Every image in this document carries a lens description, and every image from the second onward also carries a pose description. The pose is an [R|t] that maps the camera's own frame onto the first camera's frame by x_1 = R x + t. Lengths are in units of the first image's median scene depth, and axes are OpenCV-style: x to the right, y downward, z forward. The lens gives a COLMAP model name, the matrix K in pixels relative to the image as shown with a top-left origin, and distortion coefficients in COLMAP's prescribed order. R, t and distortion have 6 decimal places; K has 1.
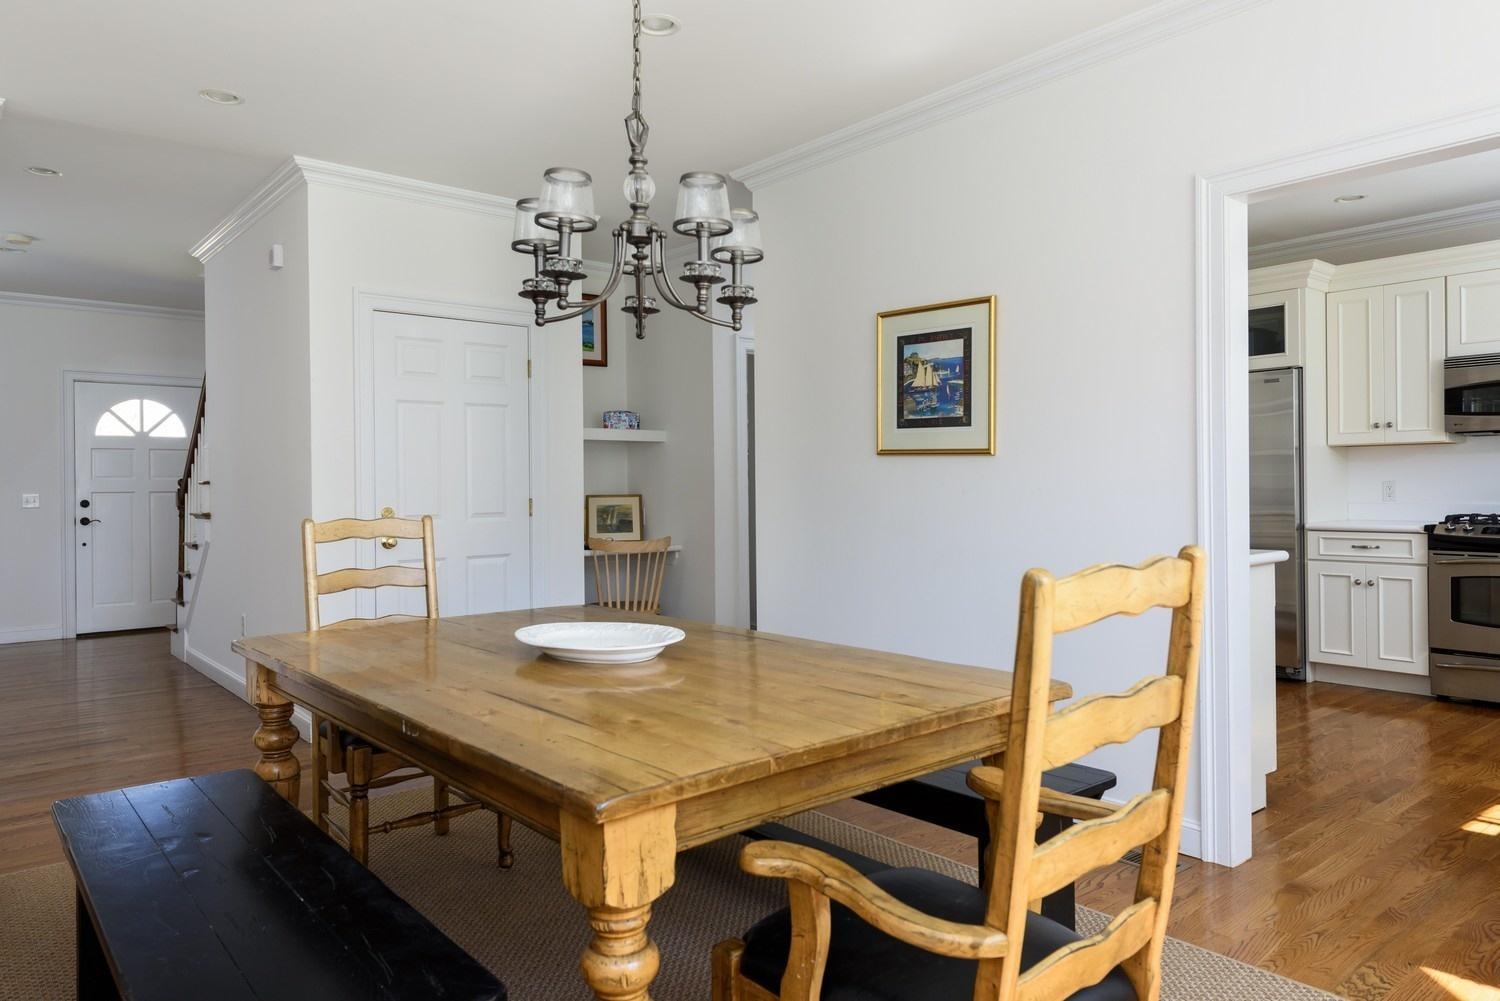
lens RADIAL K [[999.7, 0, 750.0], [0, 999.7, 500.5], [0, 0, 1]] dist [-0.002867, -0.003848]
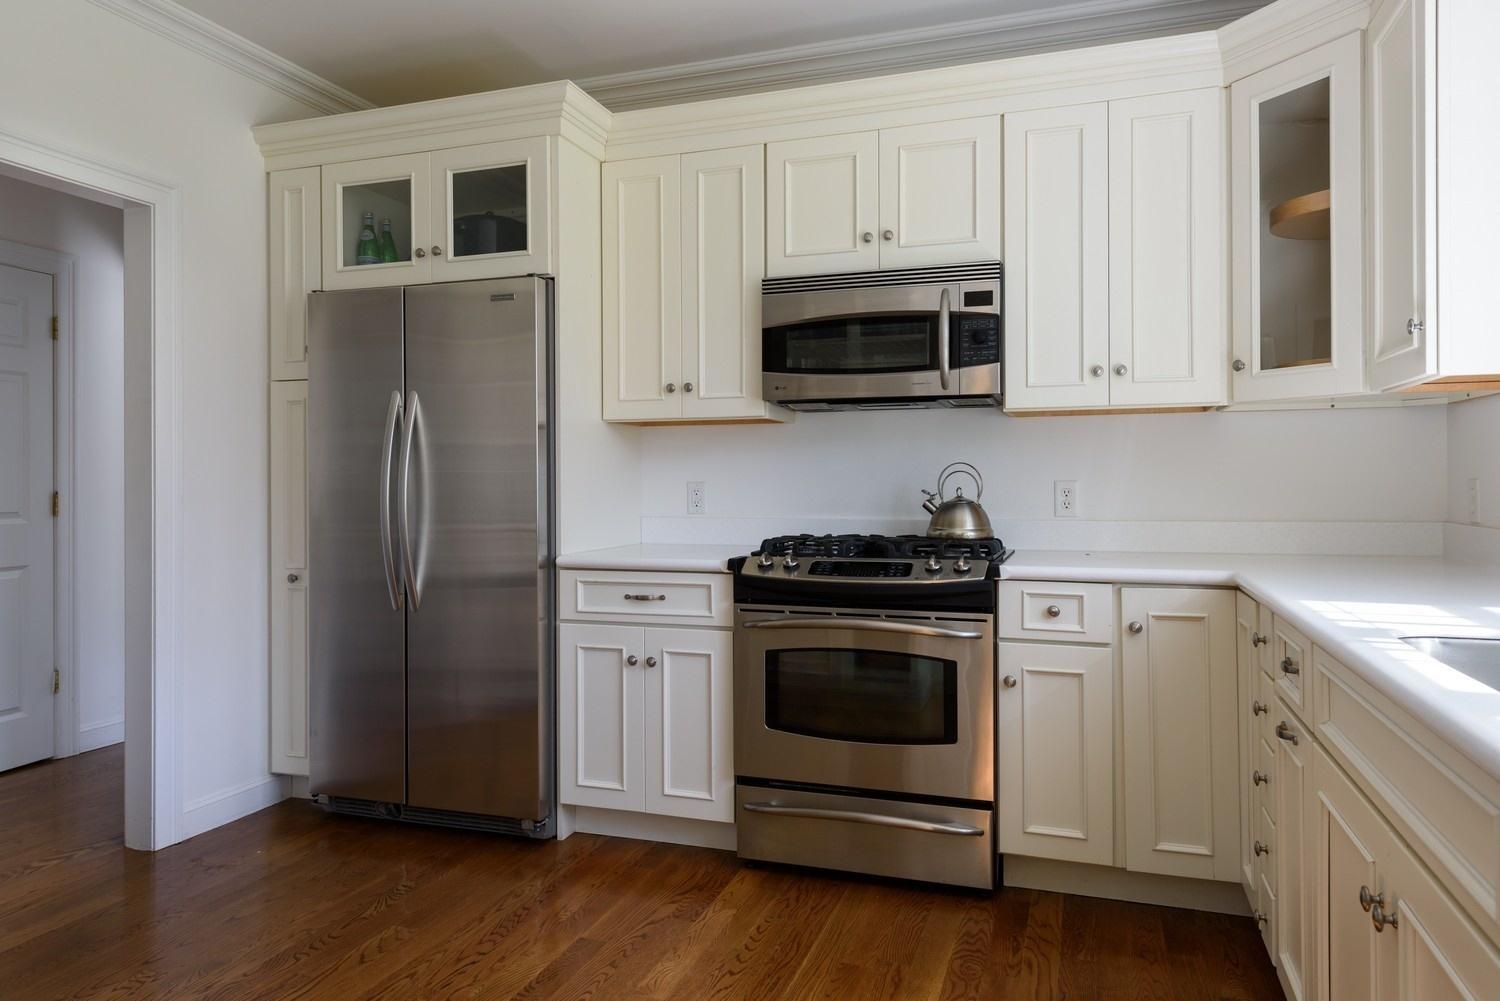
lens RADIAL K [[1022.8, 0, 751.7], [0, 1022.8, 492.3], [0, 0, 1]] dist [0.001611, -0.001721]
pose [[0.856696, 0.004660, 0.515801, 0.373723], [0.000285, 0.999955, -0.009508, -0.007518], [-0.515822, 0.008293, 0.856656, 0.476793]]
